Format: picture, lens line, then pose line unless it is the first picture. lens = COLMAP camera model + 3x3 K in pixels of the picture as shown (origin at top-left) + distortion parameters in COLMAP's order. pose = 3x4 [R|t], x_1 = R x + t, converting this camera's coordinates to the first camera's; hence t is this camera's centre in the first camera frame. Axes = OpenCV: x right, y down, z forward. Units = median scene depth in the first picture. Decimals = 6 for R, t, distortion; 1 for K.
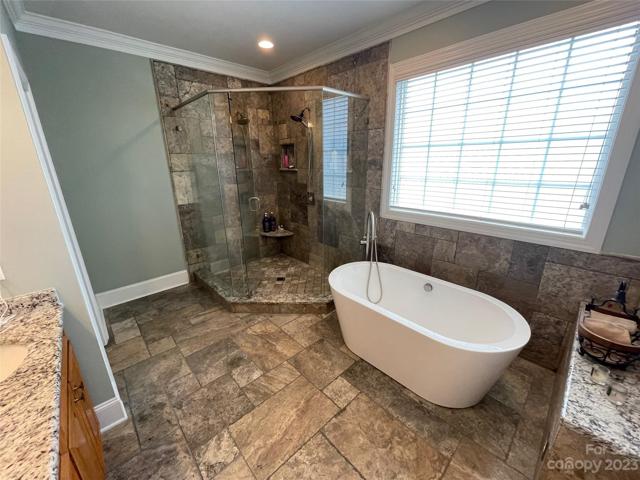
lens RADIAL K [[258.7, 0, 318.6], [0, 258.7, 240.3], [0, 0, 1]] dist [-0.002525, 0.001210]
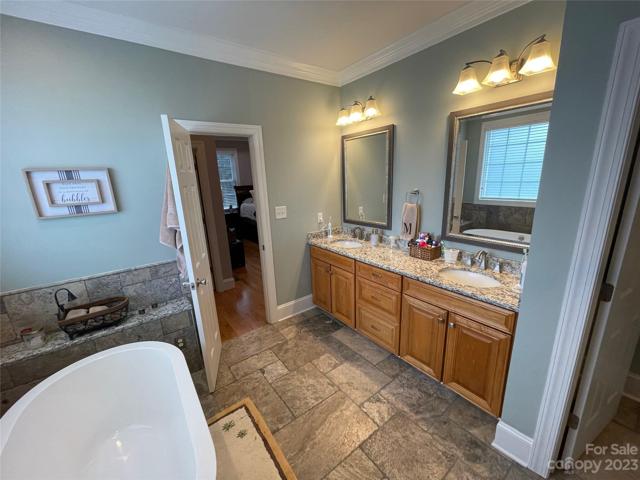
lens RADIAL K [[258.7, 0, 317.0], [0, 258.7, 239.9], [0, 0, 1]] dist [-0.002525, 0.001210]
pose [[-0.992207, 0.026204, 0.121815, -0.143537], [0.085777, 0.852744, 0.515238, -0.298649], [-0.090376, 0.521672, -0.848346, 0.887641]]
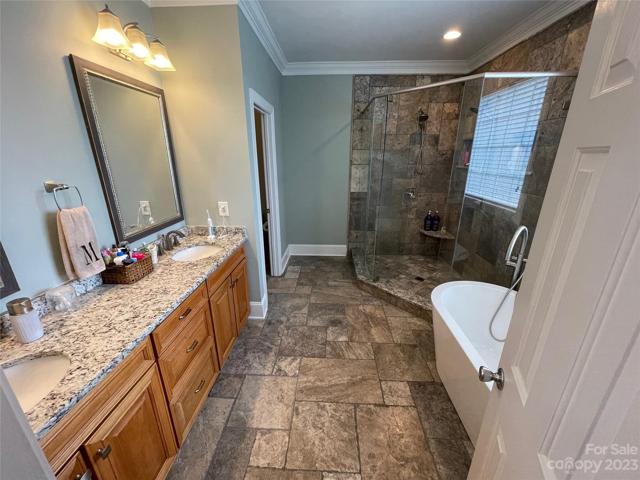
lens RADIAL K [[258.7, 0, 318.9], [0, 258.7, 241.0], [0, 0, 1]] dist [-0.002525, 0.001210]
pose [[0.697480, 0.238630, -0.675705, 0.273842], [-0.223547, 0.968327, 0.111221, -0.015809], [0.680844, 0.073477, 0.728734, 0.021556]]
